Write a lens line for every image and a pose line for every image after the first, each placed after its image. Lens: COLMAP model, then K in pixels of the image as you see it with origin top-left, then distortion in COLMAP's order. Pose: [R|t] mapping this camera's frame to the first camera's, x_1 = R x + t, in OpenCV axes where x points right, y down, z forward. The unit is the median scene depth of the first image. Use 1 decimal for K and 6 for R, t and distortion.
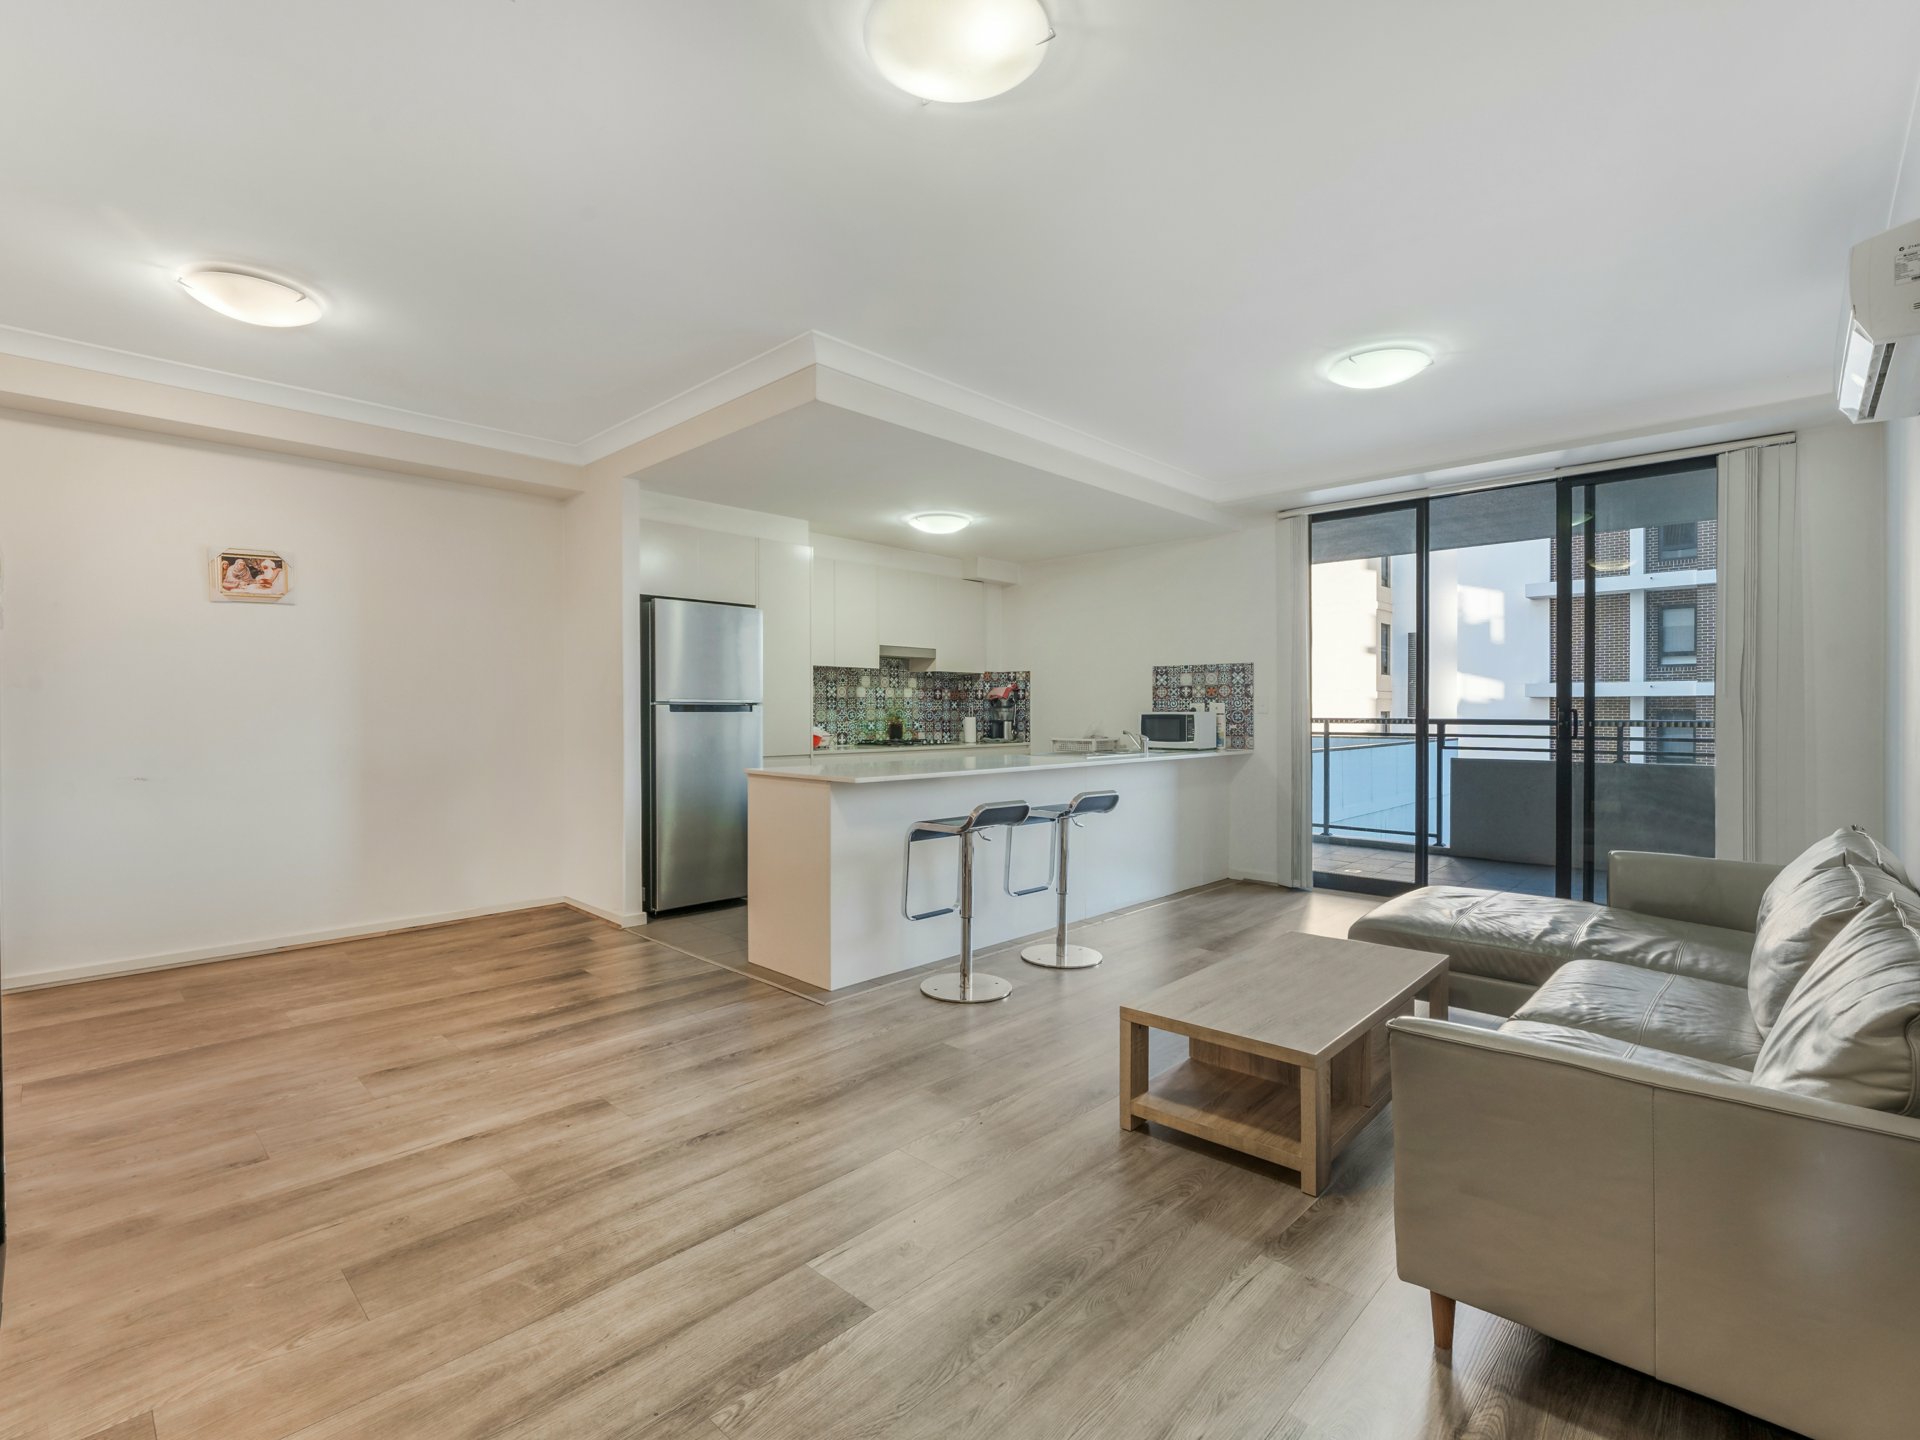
lens RADIAL K [[893.9, 0, 954.7], [0, 893.9, 716.2], [0, 0, 1]] dist [-0.023000, 0.001882]
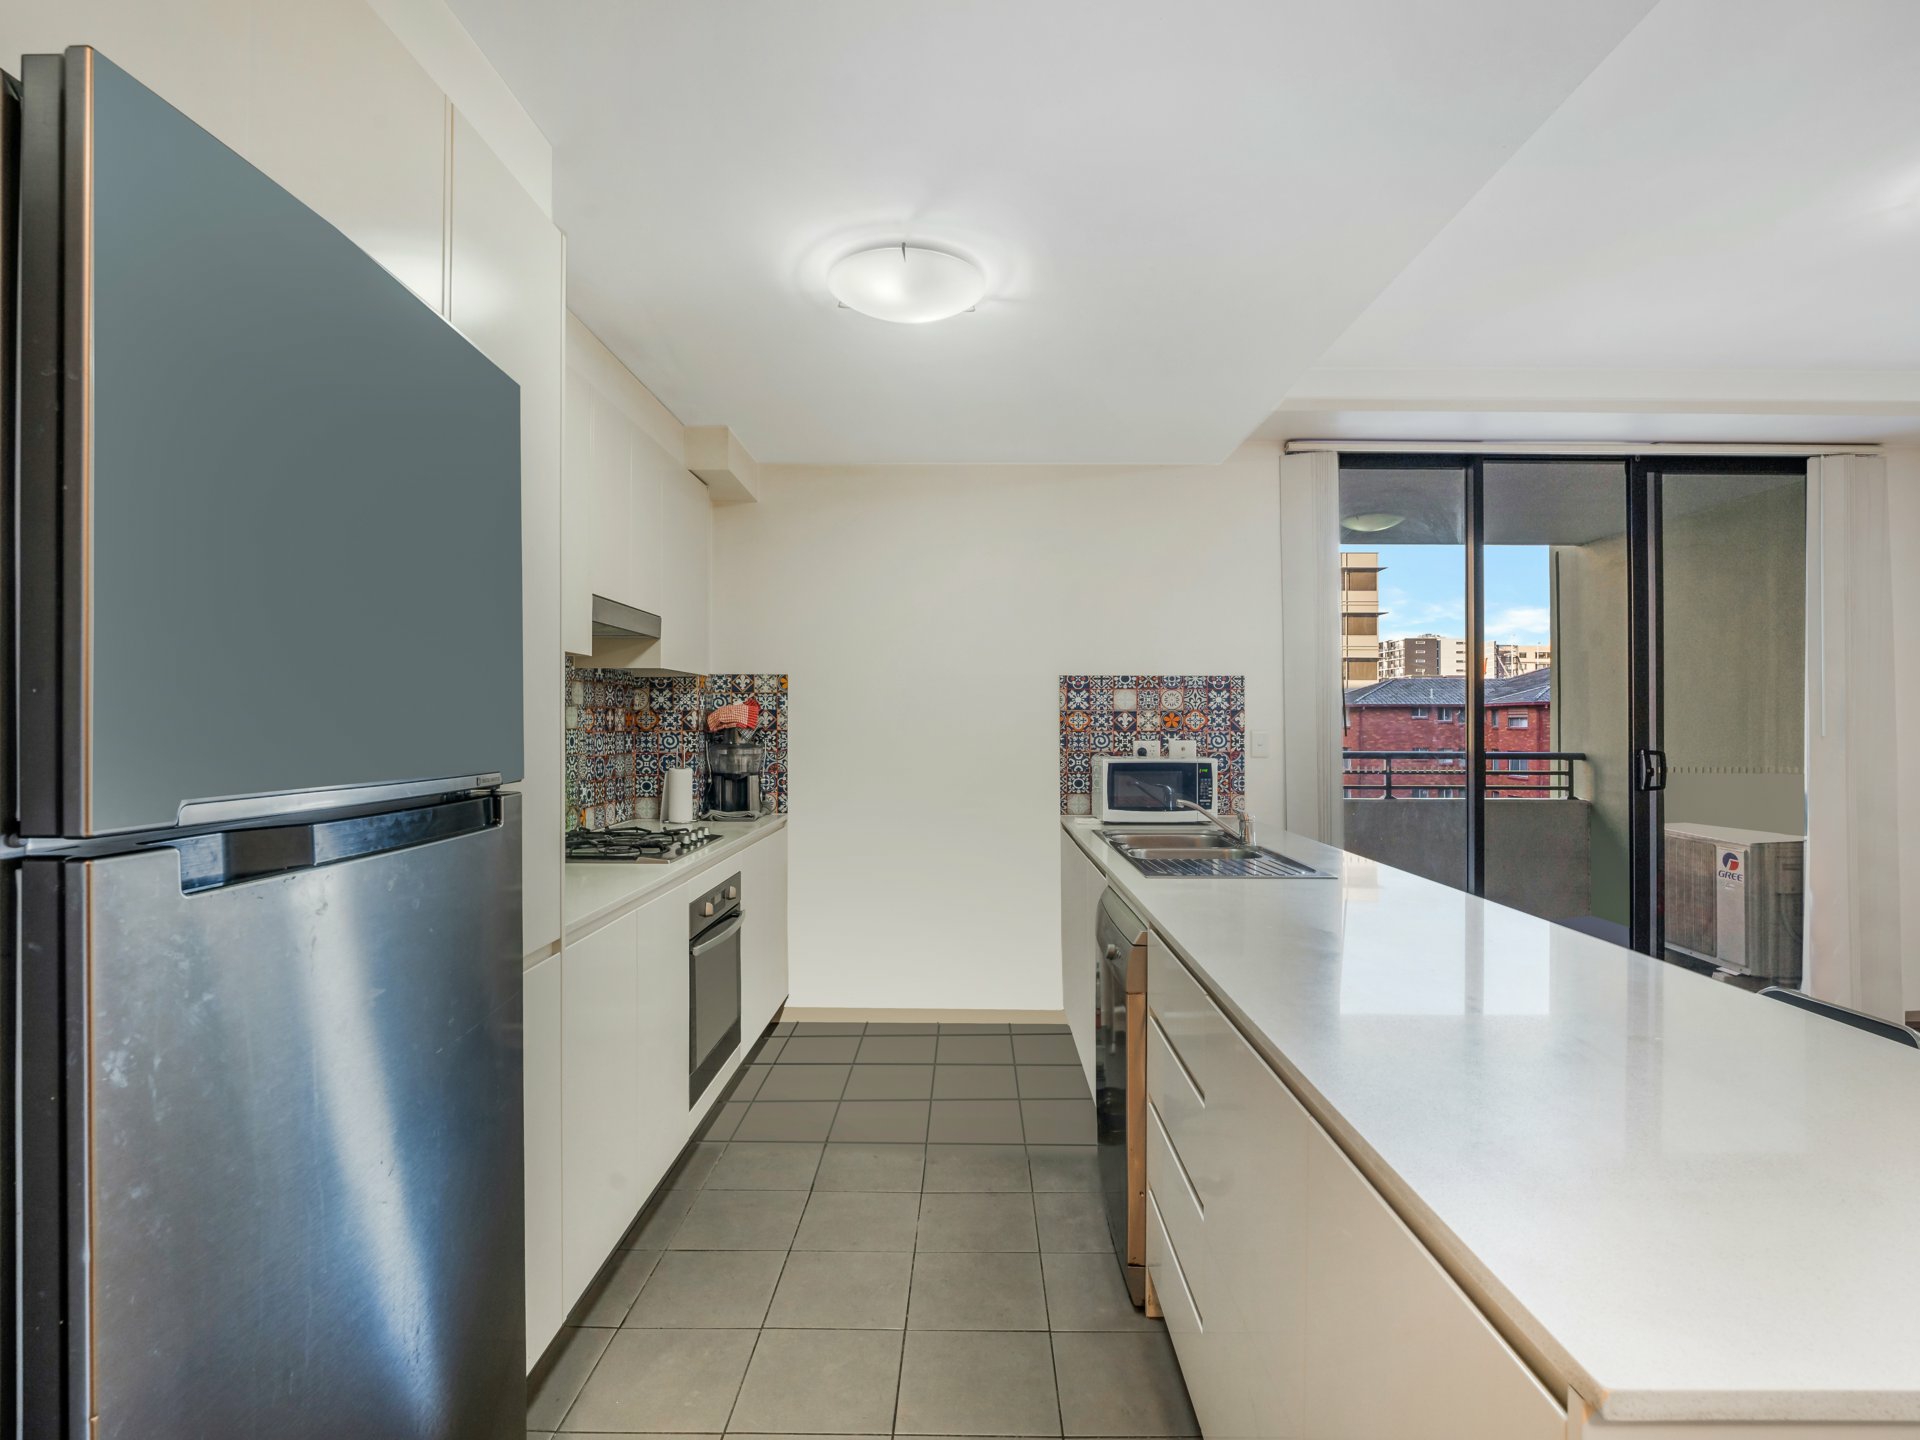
lens RADIAL K [[953.8, 0, 970.7], [0, 953.8, 717.4], [0, 0, 1]] dist [-0.018500, -0.000798]
pose [[0.728418, 0.003246, 0.685125, -0.254280], [0.002109, 0.999973, -0.006980, -0.026028], [-0.685129, 0.006530, 0.728392, 0.622790]]
